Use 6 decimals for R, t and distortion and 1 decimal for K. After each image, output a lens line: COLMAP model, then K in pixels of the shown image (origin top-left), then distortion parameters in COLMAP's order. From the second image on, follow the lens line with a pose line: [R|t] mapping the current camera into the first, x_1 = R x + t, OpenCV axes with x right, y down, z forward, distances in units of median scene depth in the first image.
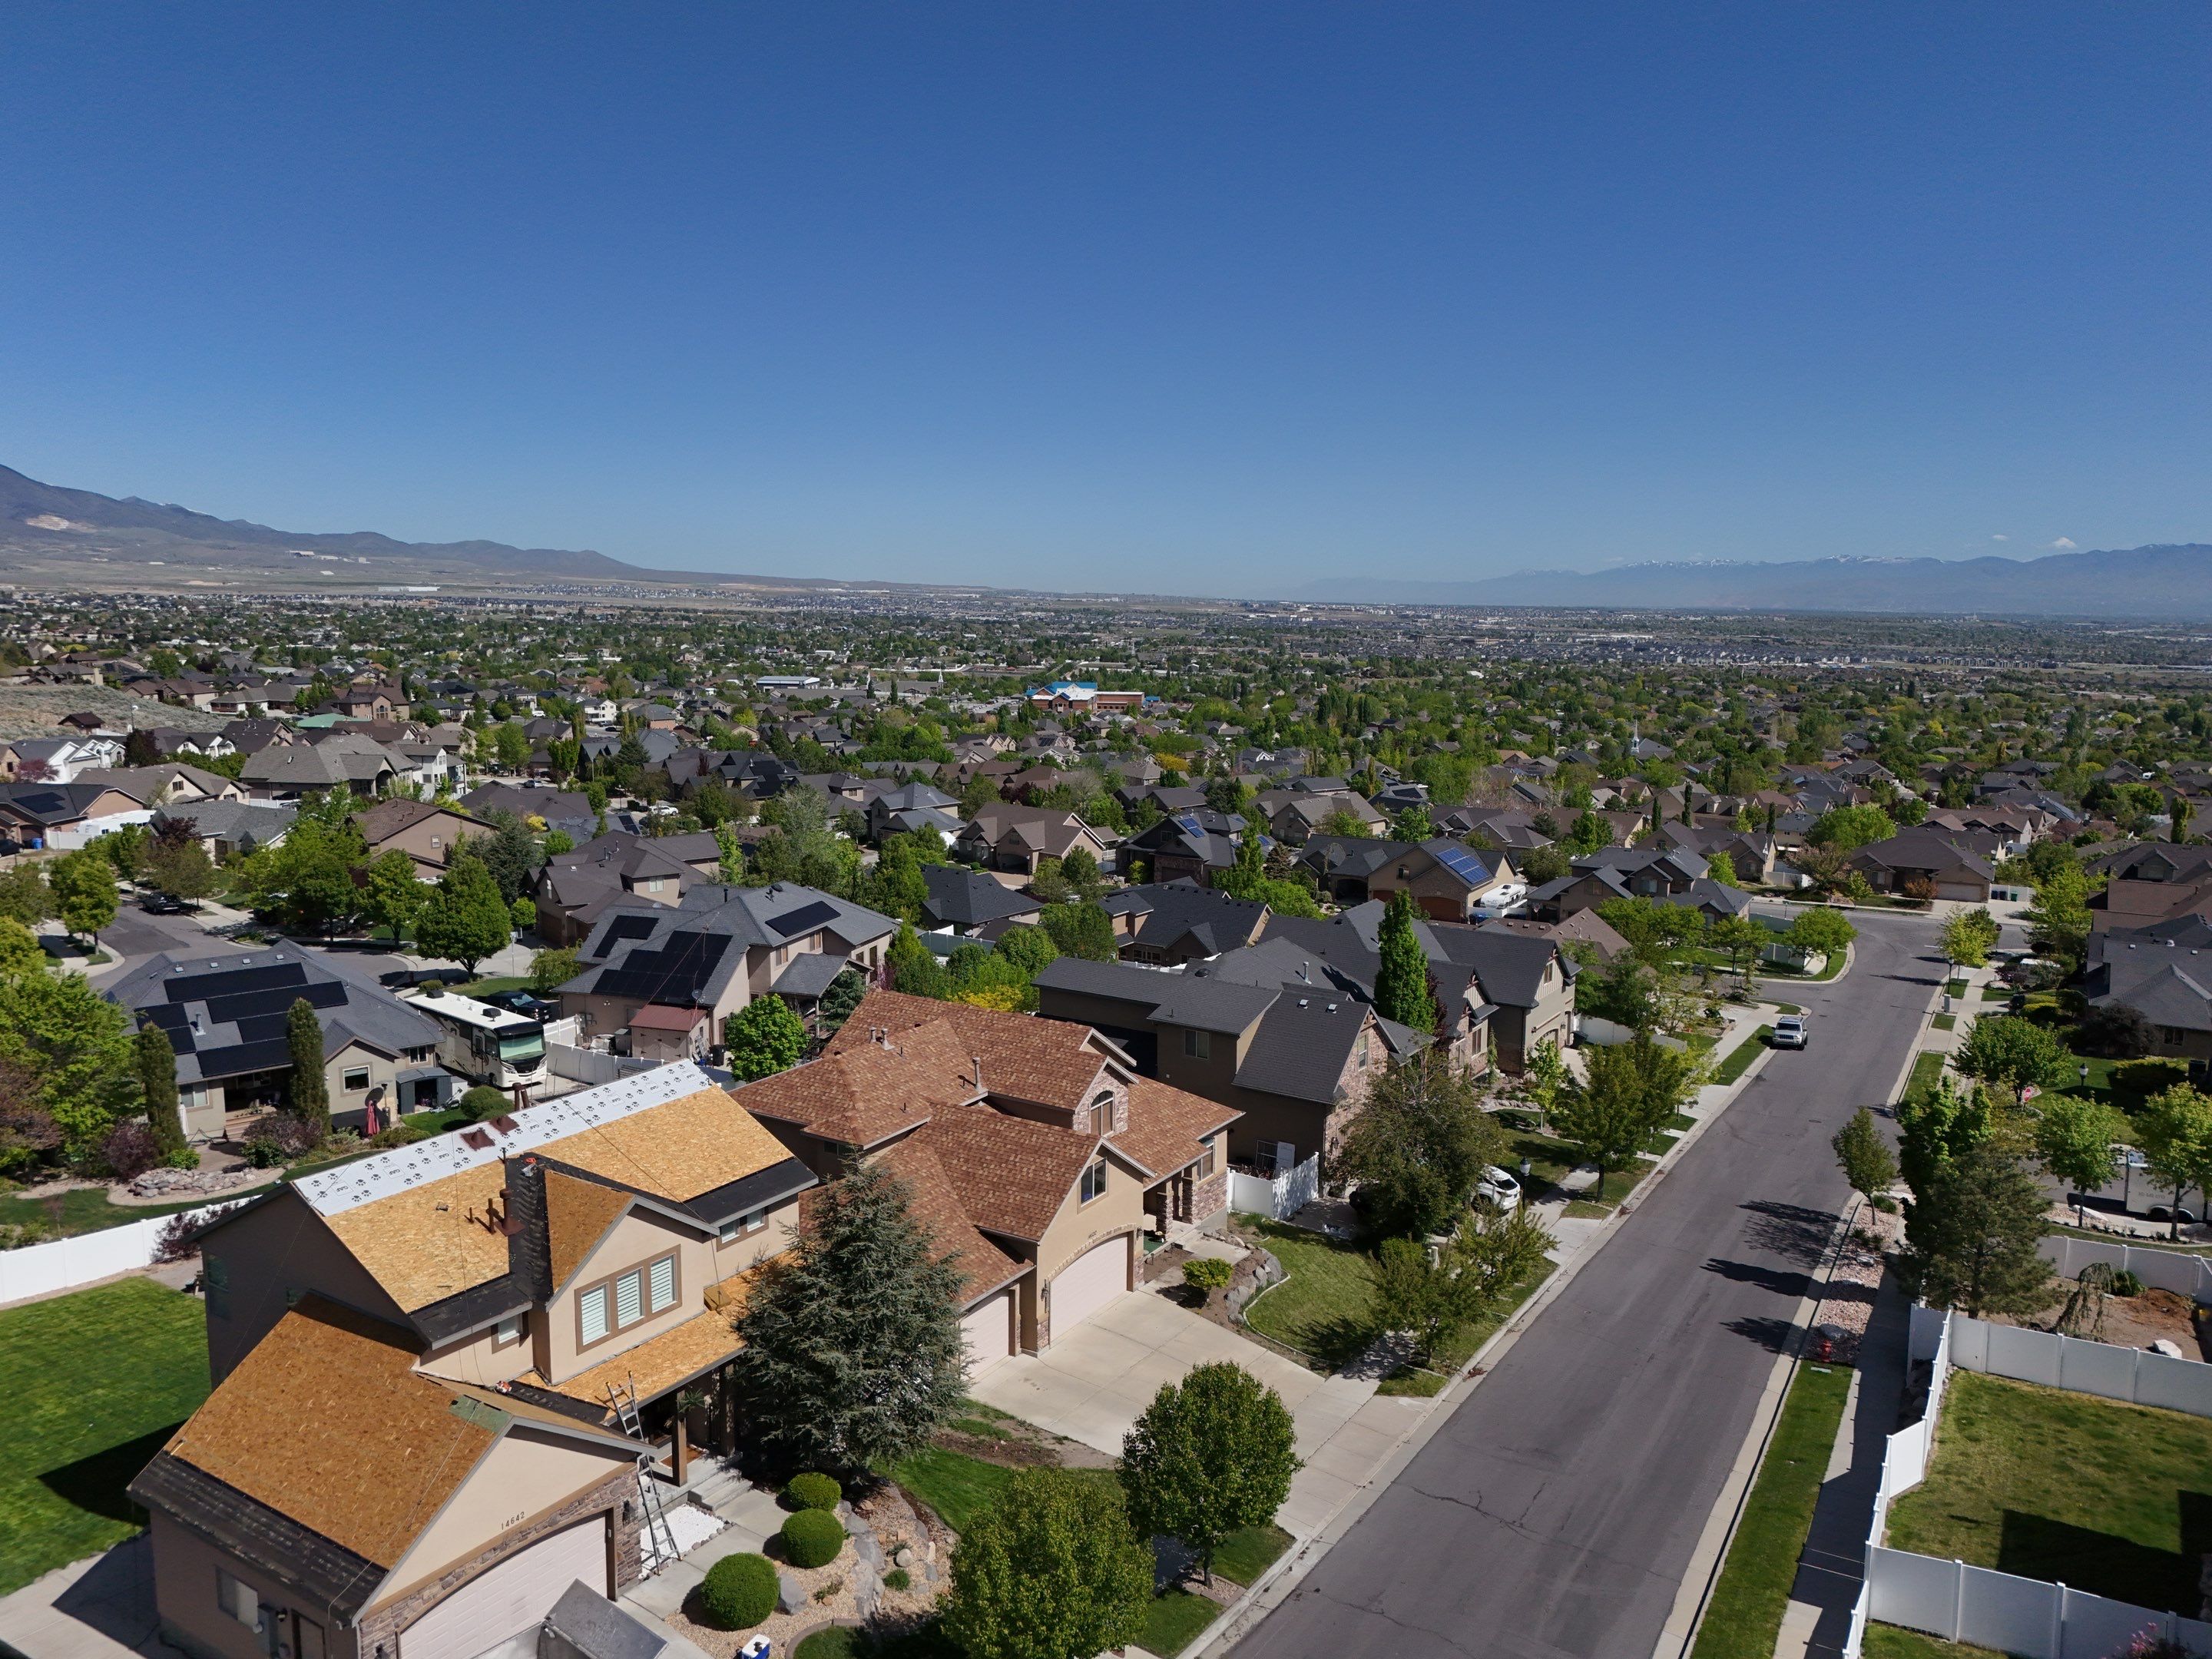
lens RADIAL K [[1624.5, 0, 1114.6], [0, 1624.5, 836.0], [0, 0, 1]] dist [0.070124, -0.060178]
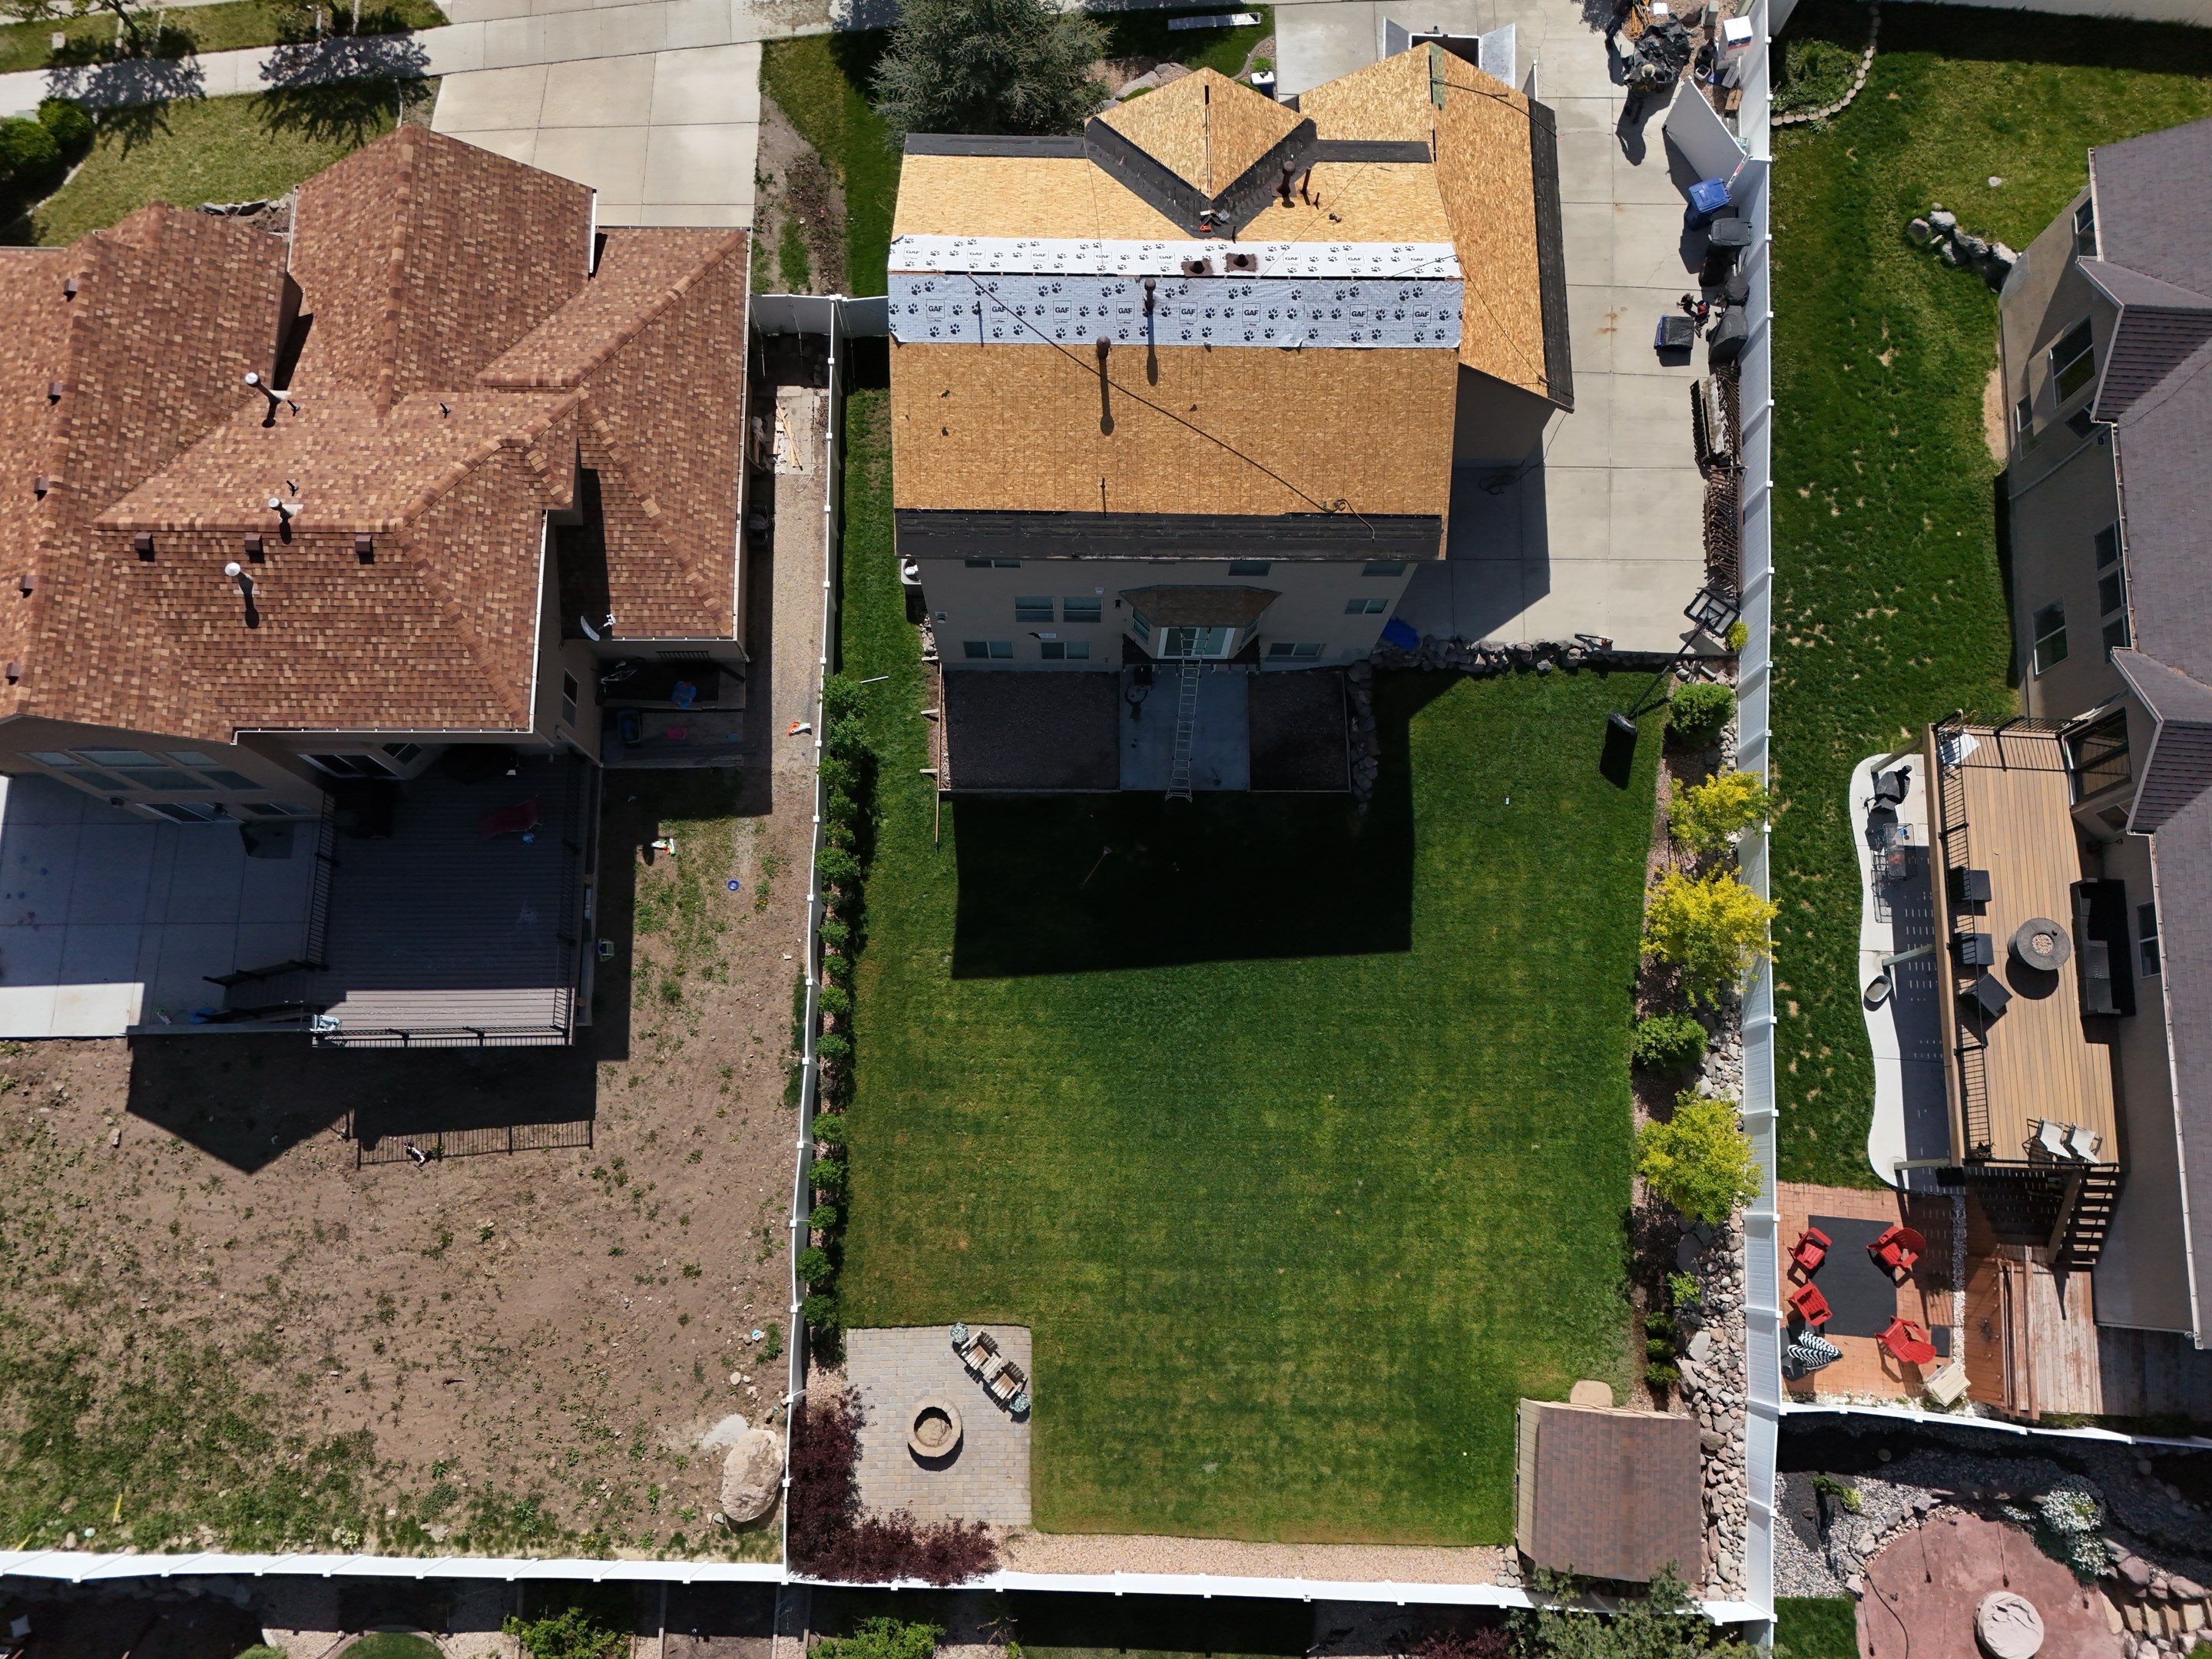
lens RADIAL K [[1624.5, 0, 1108.2], [0, 1624.5, 838.0], [0, 0, 1]] dist [0.070124, -0.060178]
pose [[-0.547207, -0.818224, 0.176281, -0.409360], [0.101968, 0.143874, 0.984329, -0.329533], [-0.830763, 0.556606, 0.004703, 0.676987]]
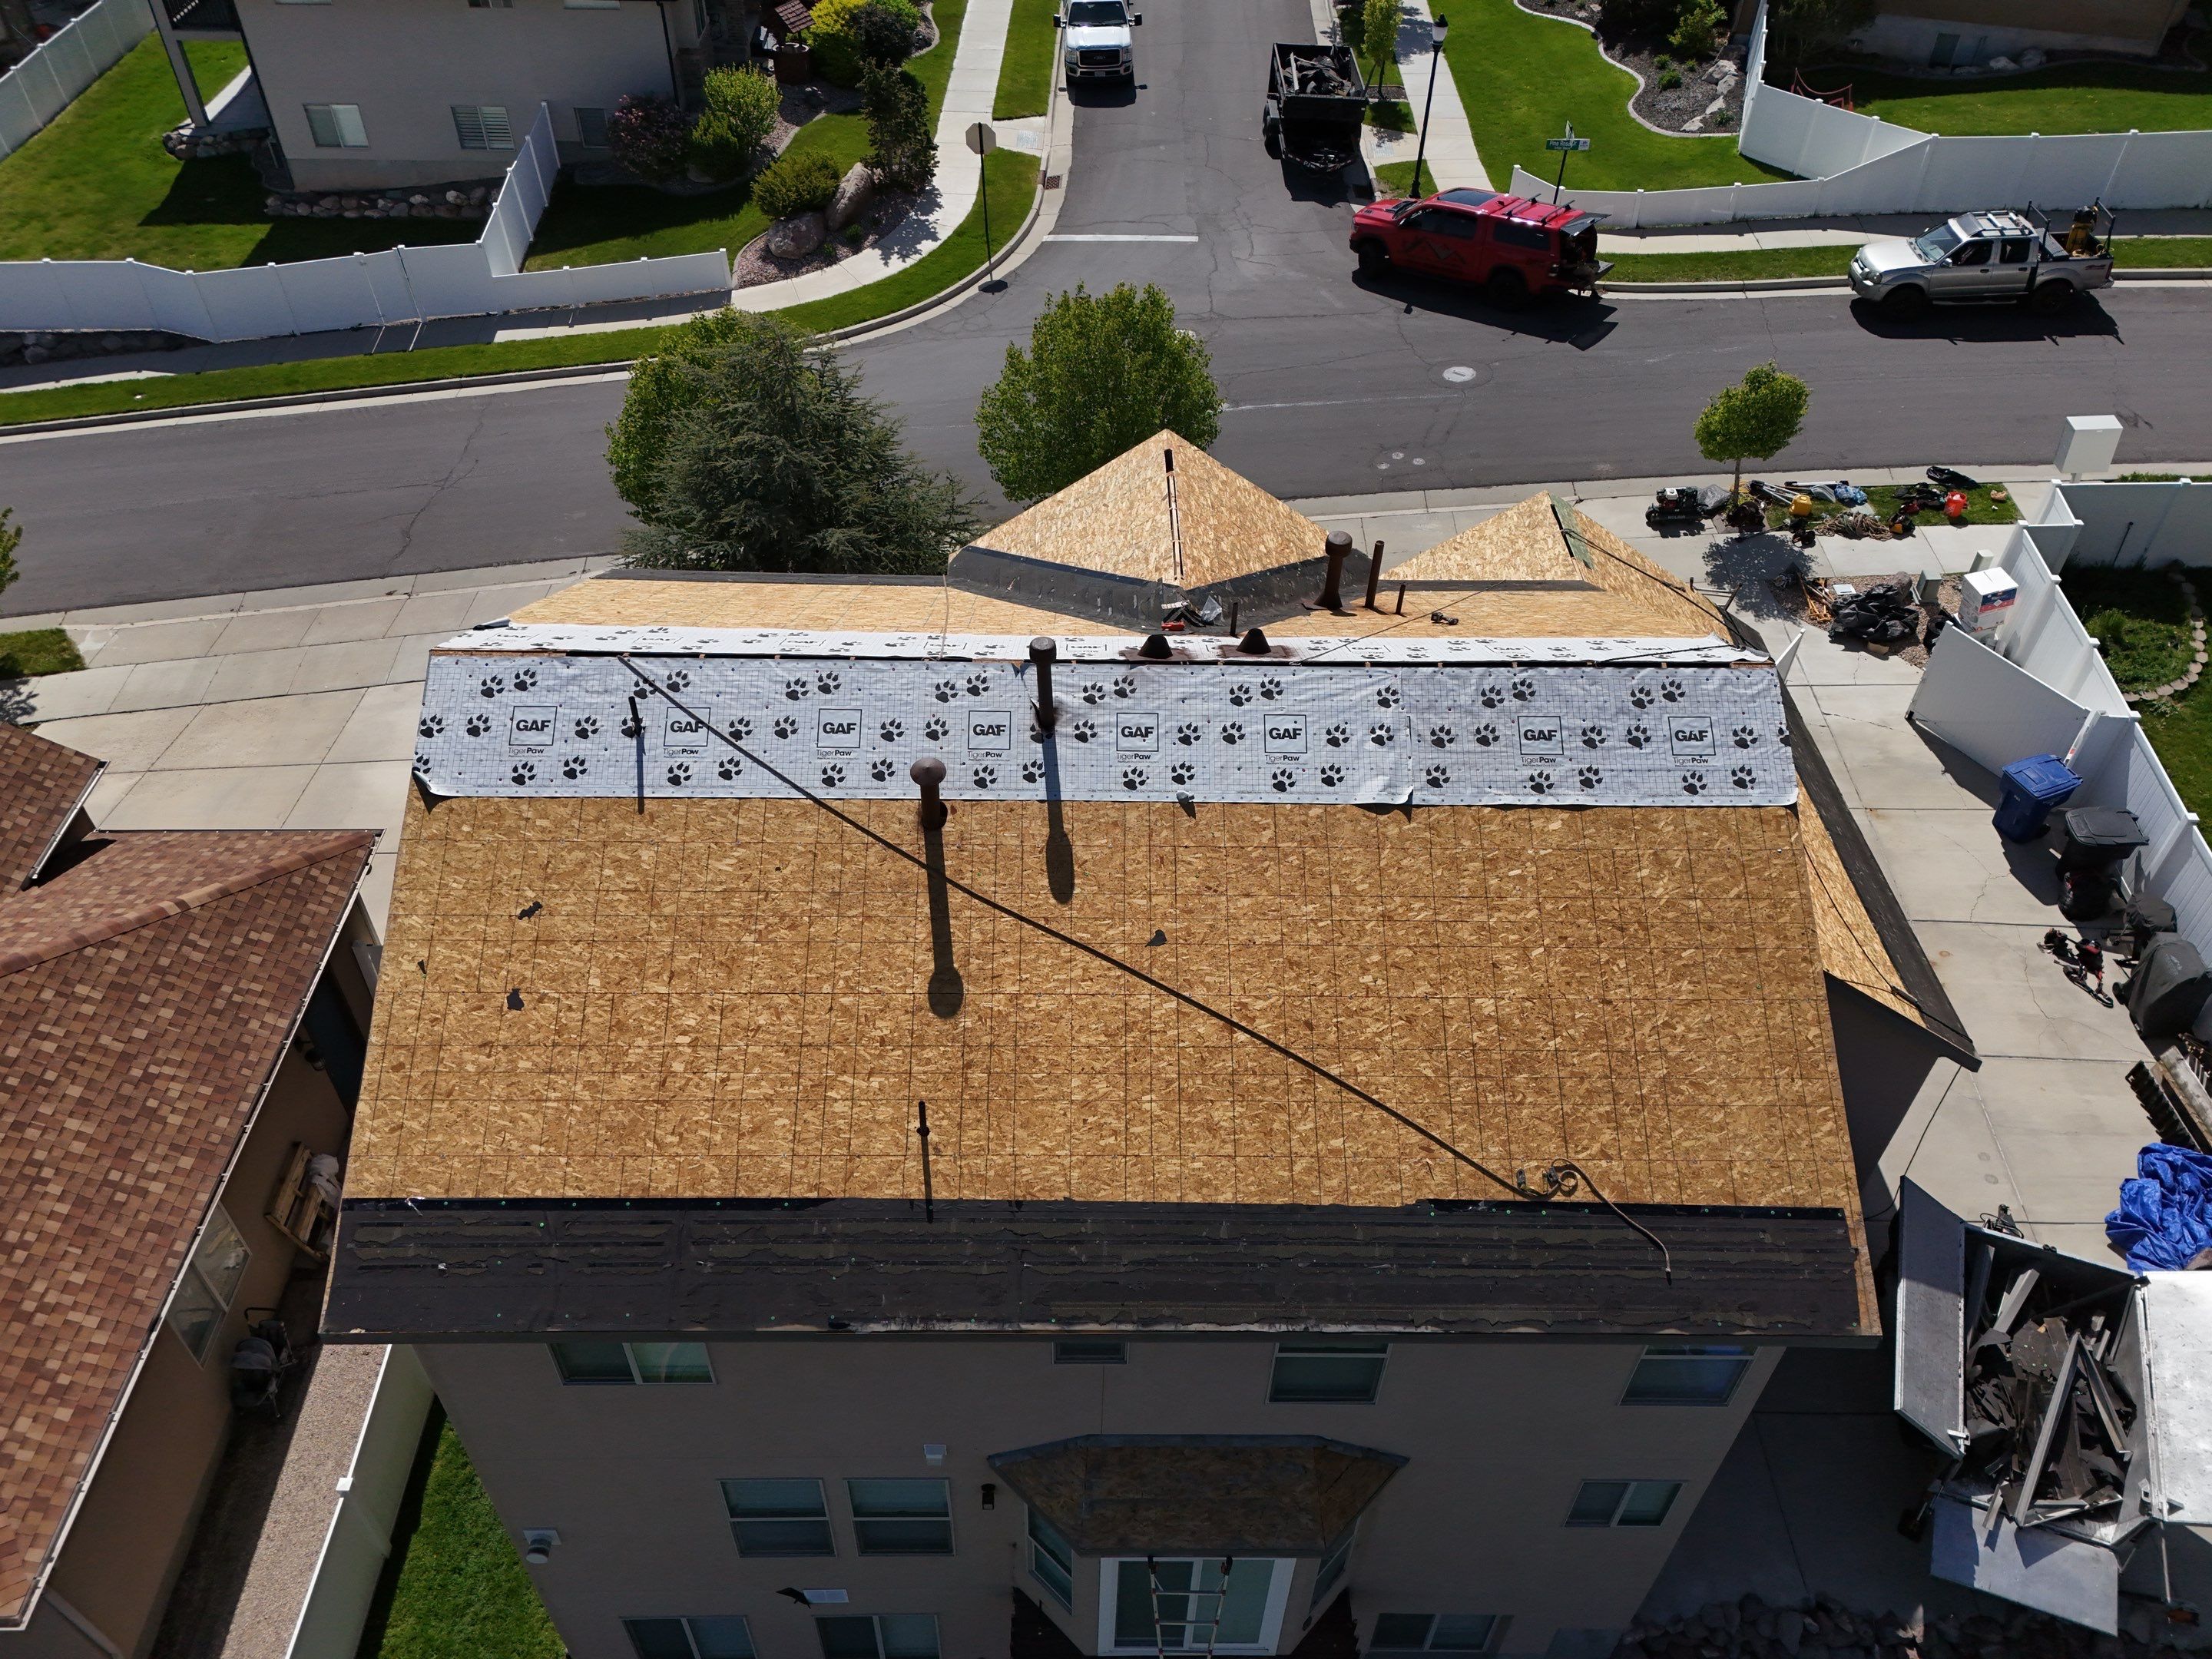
lens RADIAL K [[1624.5, 0, 1109.4], [0, 1624.5, 838.8], [0, 0, 1]] dist [0.070124, -0.060178]
pose [[-0.555809, -0.580156, 0.595395, -0.340899], [0.104840, 0.661576, 0.742513, -0.033595], [-0.824673, 0.475117, -0.306886, 0.646667]]
